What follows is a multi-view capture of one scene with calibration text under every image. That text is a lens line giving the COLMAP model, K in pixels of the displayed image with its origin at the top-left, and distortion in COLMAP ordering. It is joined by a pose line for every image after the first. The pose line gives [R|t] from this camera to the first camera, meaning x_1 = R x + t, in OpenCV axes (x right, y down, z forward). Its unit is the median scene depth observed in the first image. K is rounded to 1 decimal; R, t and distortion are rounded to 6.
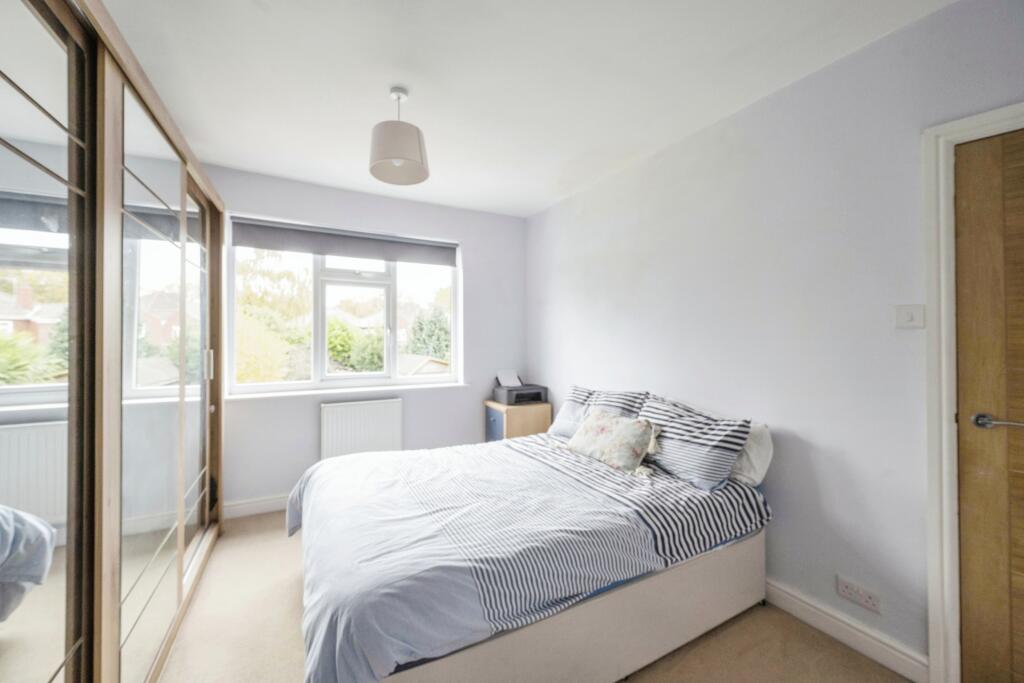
lens RADIAL K [[438.3, 0, 512.0], [0, 438.3, 341.5], [0, 0, 1]] dist [0.000202, 0.000002]
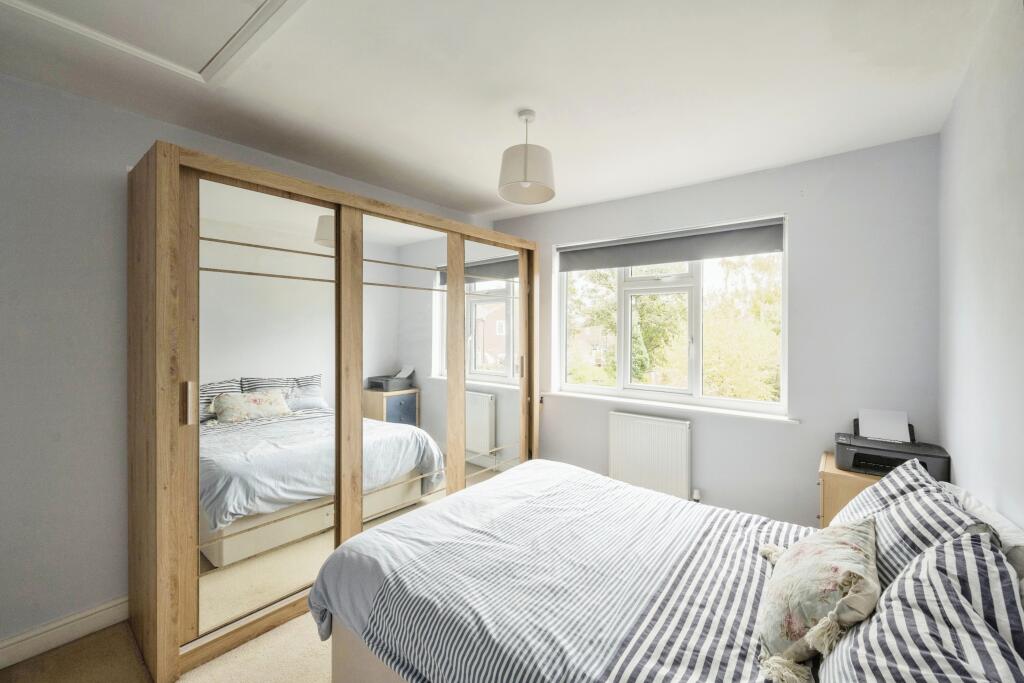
lens RADIAL K [[443.0, 0, 509.5], [0, 443.0, 333.6], [0, 0, 1]] dist [-0.000064, -0.000077]
pose [[0.335007, 0.007900, -0.942183, 0.539289], [-0.007883, 0.999953, 0.005581, -0.052019], [0.942183, 0.005558, 0.335053, 0.475180]]
